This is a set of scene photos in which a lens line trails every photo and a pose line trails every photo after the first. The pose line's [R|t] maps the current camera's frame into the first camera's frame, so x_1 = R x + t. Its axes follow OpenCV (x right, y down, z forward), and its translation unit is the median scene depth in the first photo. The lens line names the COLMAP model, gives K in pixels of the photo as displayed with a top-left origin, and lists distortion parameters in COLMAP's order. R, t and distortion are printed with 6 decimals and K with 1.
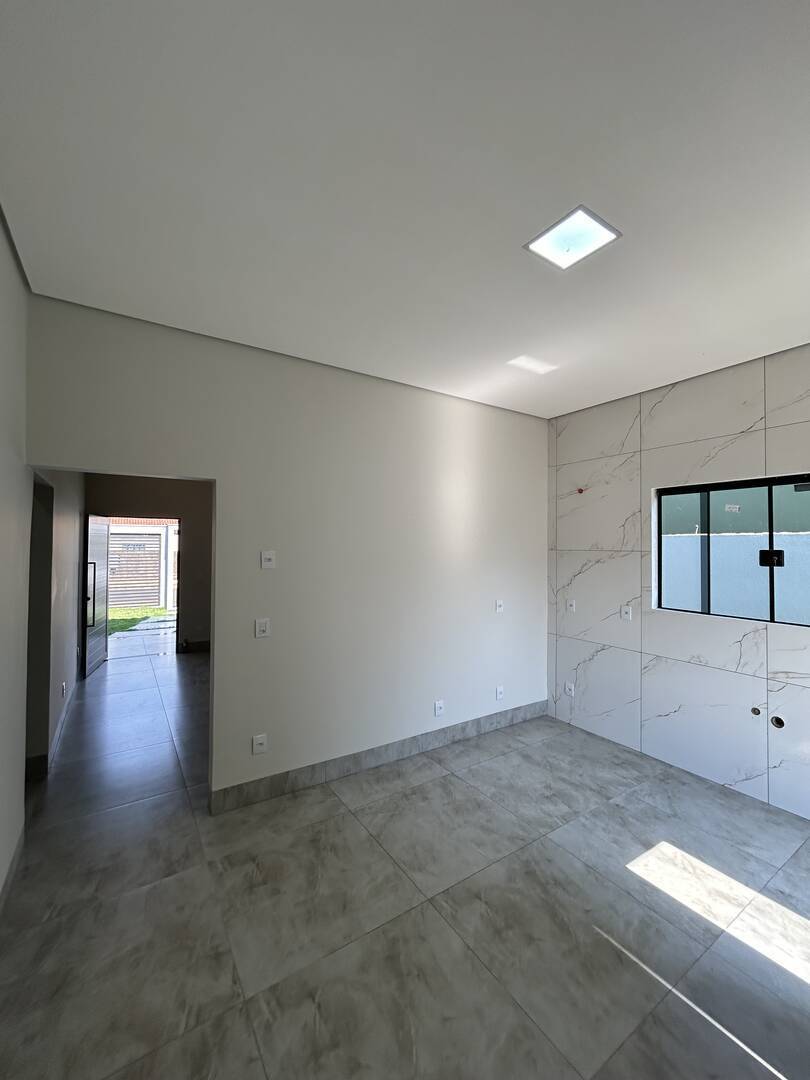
lens RADIAL K [[435.3, 0, 406.5], [0, 435.3, 530.8], [0, 0, 1]] dist [0.001064, -0.000068]
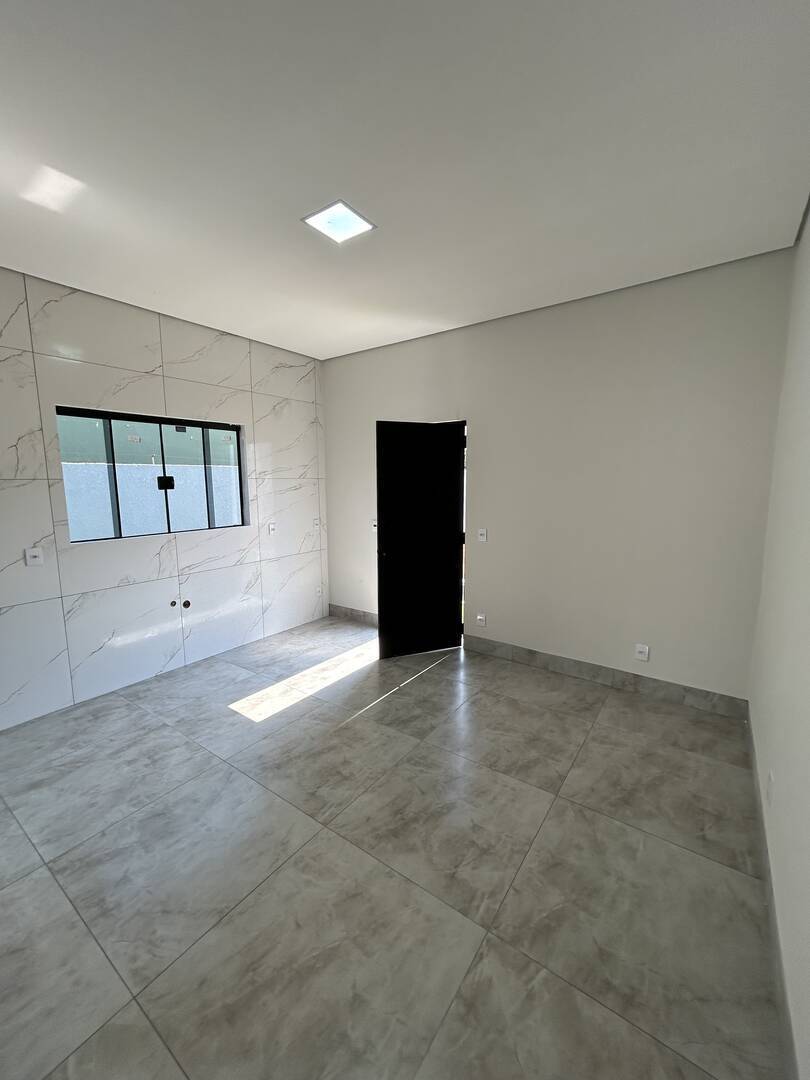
lens RADIAL K [[435.3, 0, 404.9], [0, 435.3, 533.6], [0, 0, 1]] dist [0.001064, -0.000068]
pose [[-0.359996, -0.122069, 0.924934, -0.621427], [-0.030206, 0.992409, 0.119218, 0.038551], [-0.932465, 0.014979, -0.360950, 0.851578]]
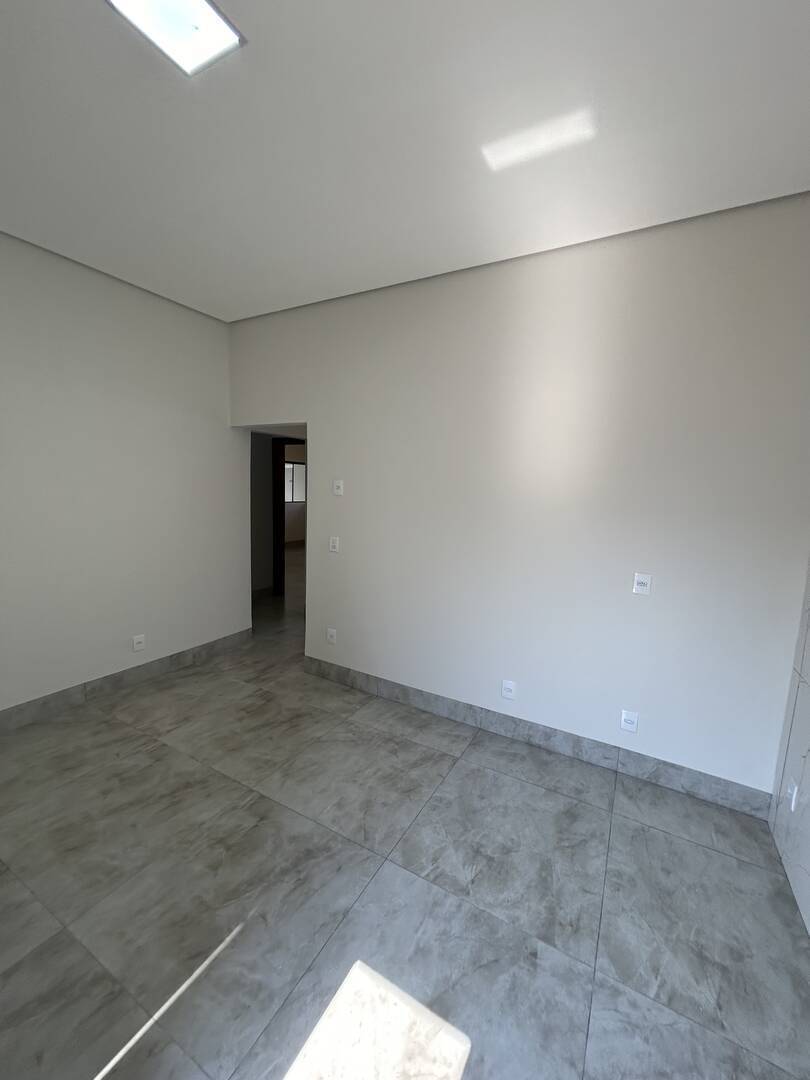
lens RADIAL K [[435.3, 0, 402.3], [0, 435.3, 530.8], [0, 0, 1]] dist [0.001064, -0.000068]
pose [[0.458379, 0.101766, -0.882911, 0.821376], [-0.001941, 0.993535, 0.113509, 0.049099], [0.888755, -0.050316, 0.455614, 0.628040]]
